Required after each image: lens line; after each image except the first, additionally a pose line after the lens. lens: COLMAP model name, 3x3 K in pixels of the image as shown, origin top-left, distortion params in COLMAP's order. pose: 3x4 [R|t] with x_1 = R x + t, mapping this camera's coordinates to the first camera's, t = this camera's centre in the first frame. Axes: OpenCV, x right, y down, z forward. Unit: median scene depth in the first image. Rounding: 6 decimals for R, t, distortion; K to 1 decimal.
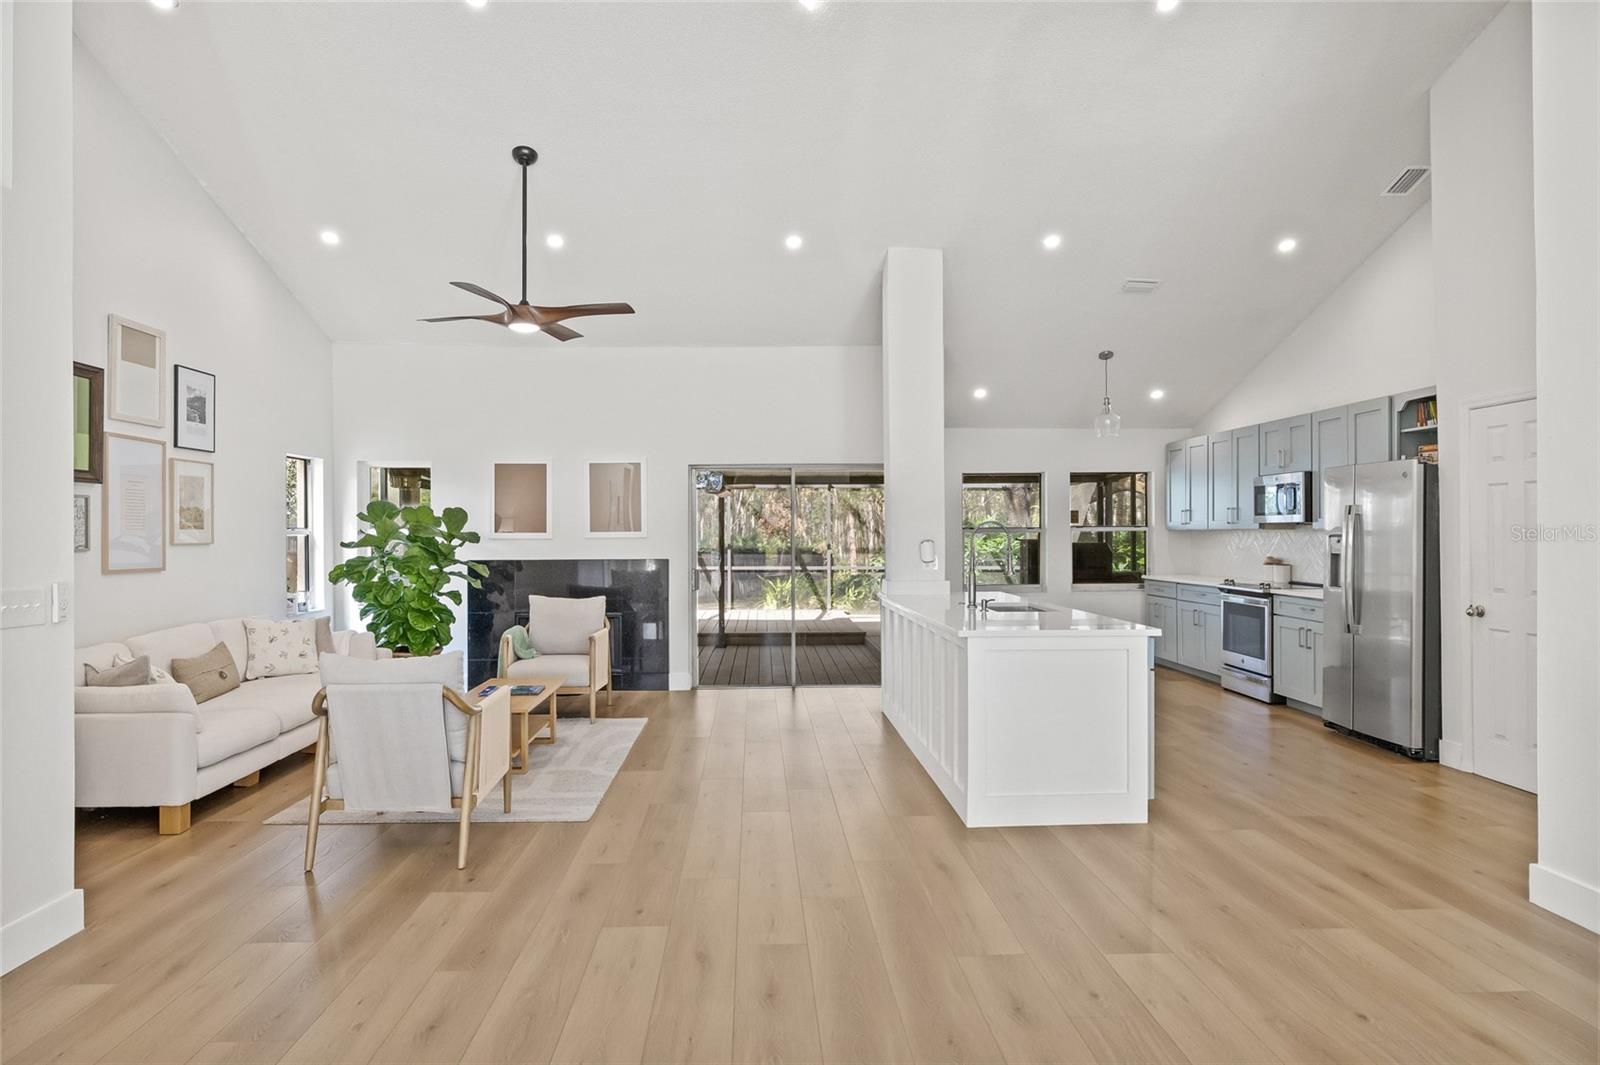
lens RADIAL K [[960.1, 0, 798.0], [0, 960.1, 534.0], [0, 0, 1]] dist [0.001671, -0.000212]
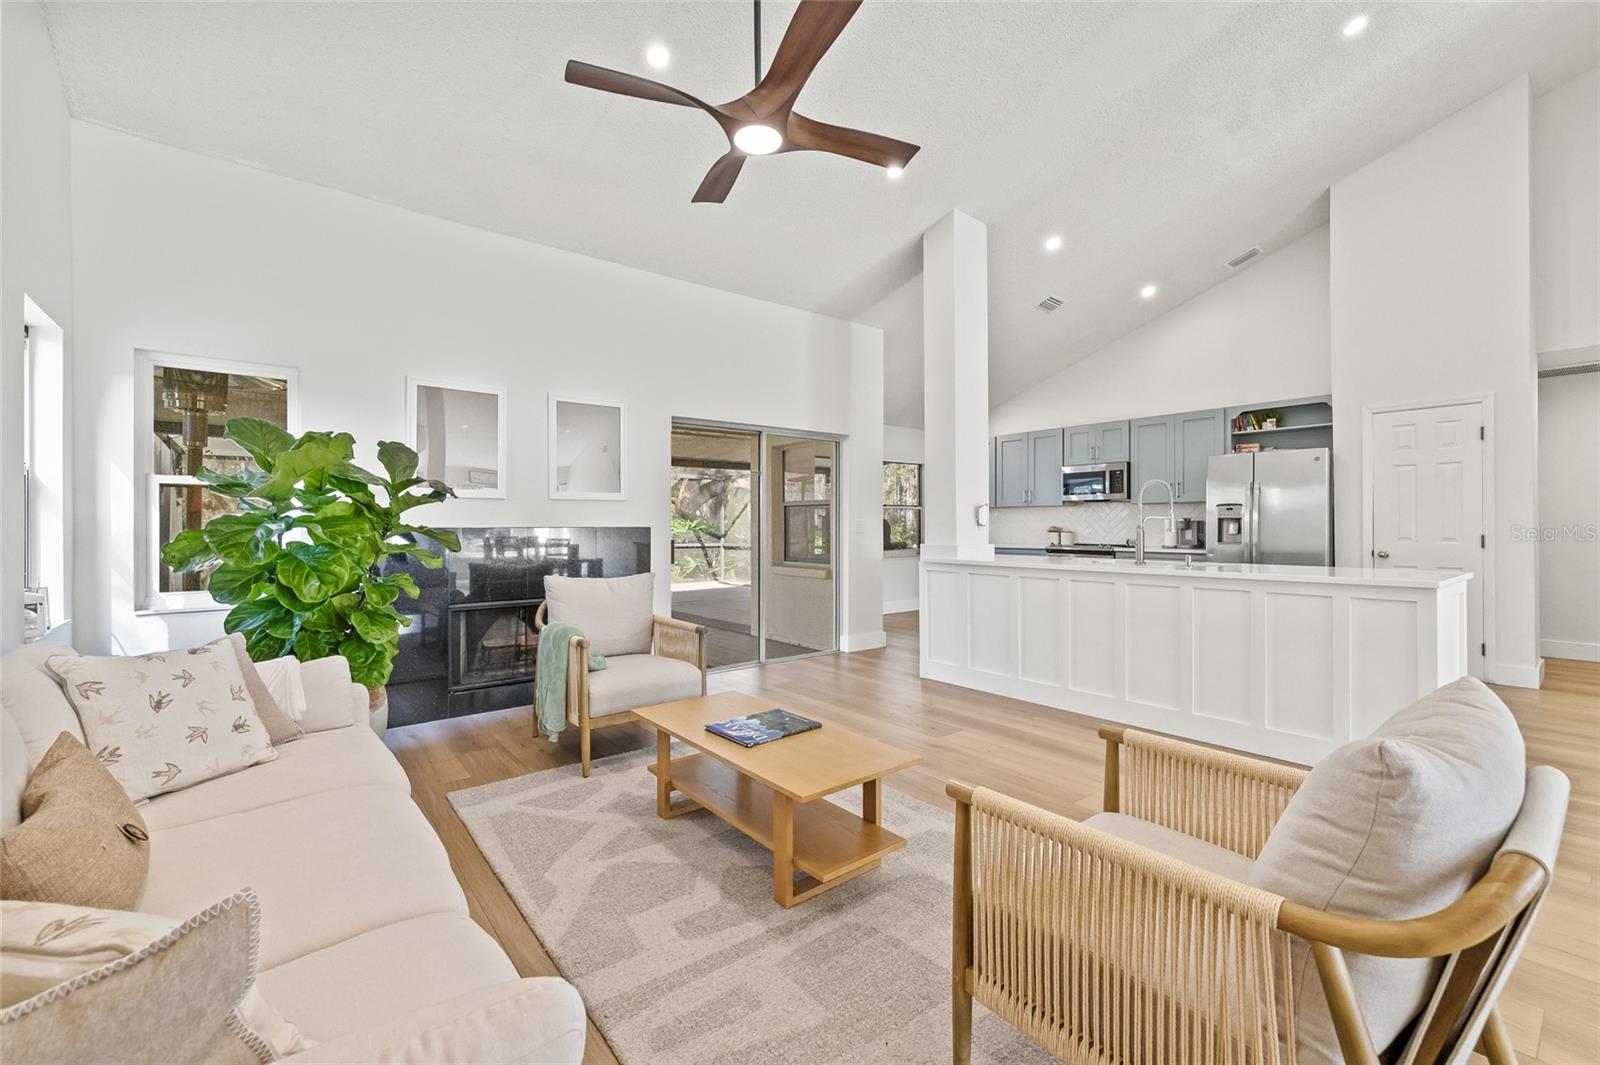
lens RADIAL K [[668.0, 0, 802.0], [0, 668.0, 527.7], [0, 0, 1]] dist [-0.010941, -0.000148]
pose [[0.802884, 0.000741, 0.596135, -0.414810], [-0.000117, 0.999999, -0.001087, 0.030337], [-0.596136, 0.000803, 0.802883, 0.512637]]
